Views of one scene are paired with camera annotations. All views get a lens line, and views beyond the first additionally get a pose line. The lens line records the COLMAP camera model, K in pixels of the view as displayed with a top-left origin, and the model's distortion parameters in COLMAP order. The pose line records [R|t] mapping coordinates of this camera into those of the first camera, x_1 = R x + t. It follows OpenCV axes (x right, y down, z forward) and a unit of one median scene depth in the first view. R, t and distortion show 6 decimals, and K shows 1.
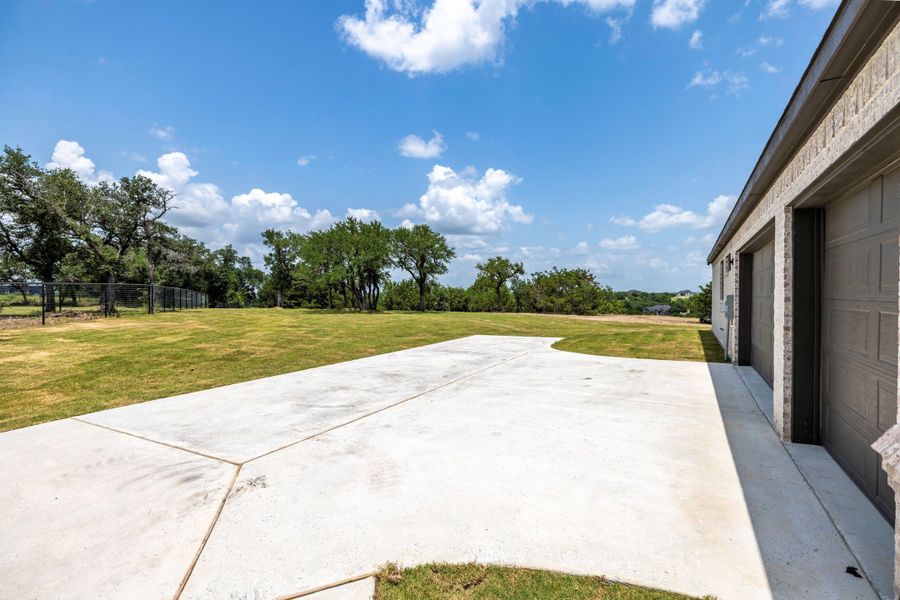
lens RADIAL K [[413.8, 0, 450.3], [0, 413.8, 296.5], [0, 0, 1]] dist [-0.002916, 0.000319]
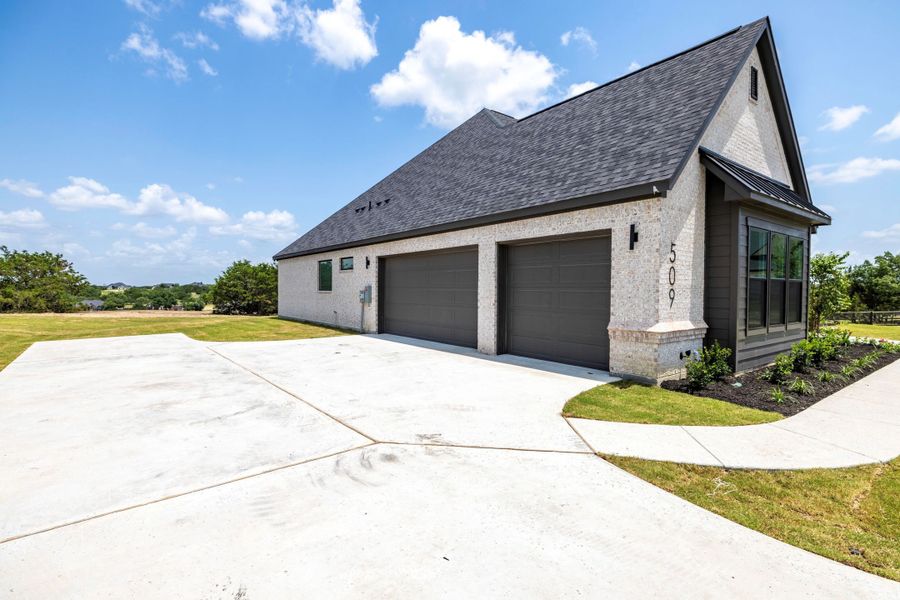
lens RADIAL K [[434.5, 0, 443.1], [0, 434.5, 300.4], [0, 0, 1]] dist [-0.019868, -0.000290]
pose [[0.389120, -0.020127, 0.920967, -0.889014], [-0.002034, 0.999740, 0.022708, 0.018238], [-0.921185, -0.010709, 0.388978, 0.270680]]
